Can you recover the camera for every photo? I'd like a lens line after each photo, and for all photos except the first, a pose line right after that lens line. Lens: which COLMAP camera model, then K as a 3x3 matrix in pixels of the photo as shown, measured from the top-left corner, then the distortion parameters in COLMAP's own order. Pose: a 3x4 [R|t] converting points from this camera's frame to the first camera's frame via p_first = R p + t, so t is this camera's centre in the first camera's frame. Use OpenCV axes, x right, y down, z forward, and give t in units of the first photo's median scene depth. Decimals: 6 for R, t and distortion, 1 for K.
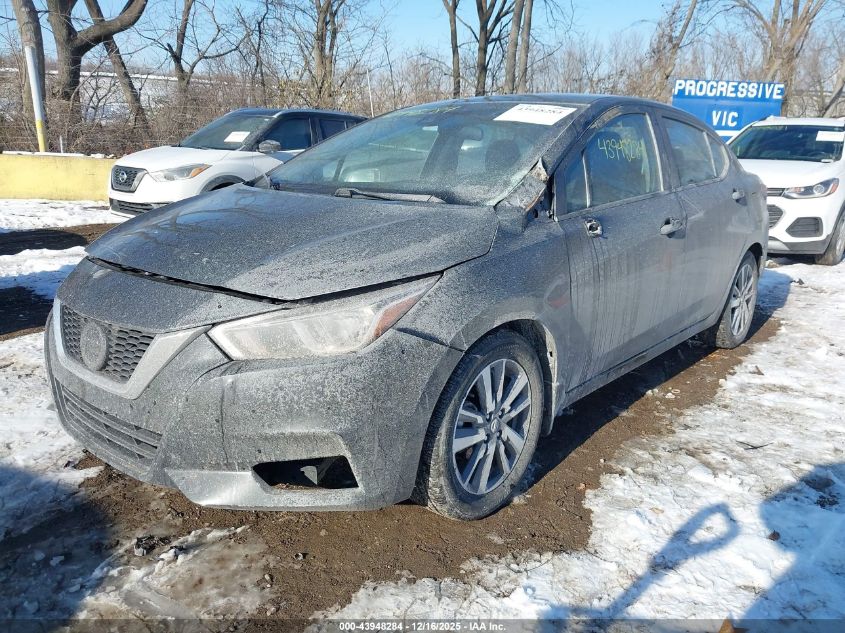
lens RADIAL K [[675.6, 0, 429.0], [0, 675.6, 321.1], [0, 0, 1]] dist [0.016893, -0.008553]
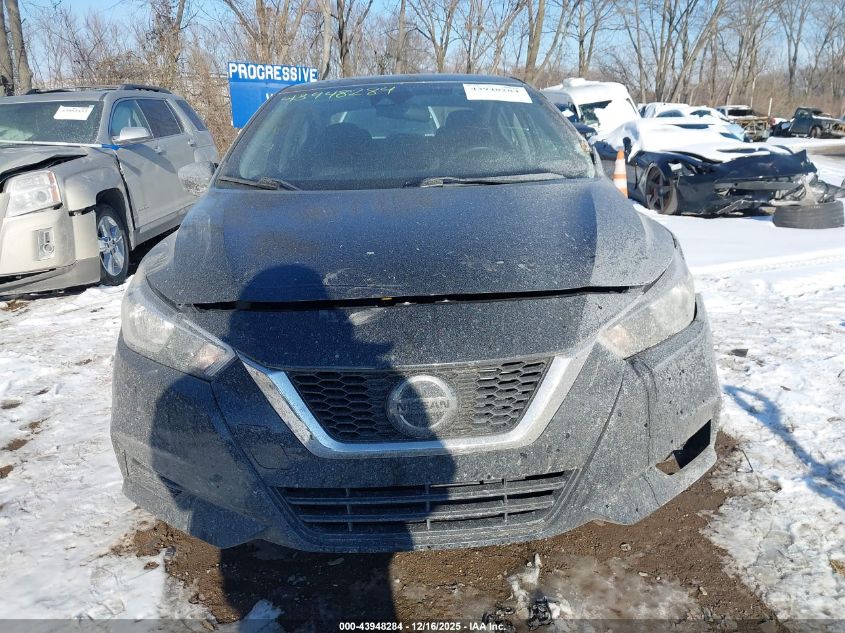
lens RADIAL K [[675.6, 0, 427.4], [0, 675.6, 311.5], [0, 0, 1]] dist [0.016893, -0.008553]
pose [[0.725939, -0.226053, 0.649548, -0.160071], [0.220602, 0.971072, 0.091402, -0.022493], [-0.651419, 0.076939, 0.754807, 0.070829]]
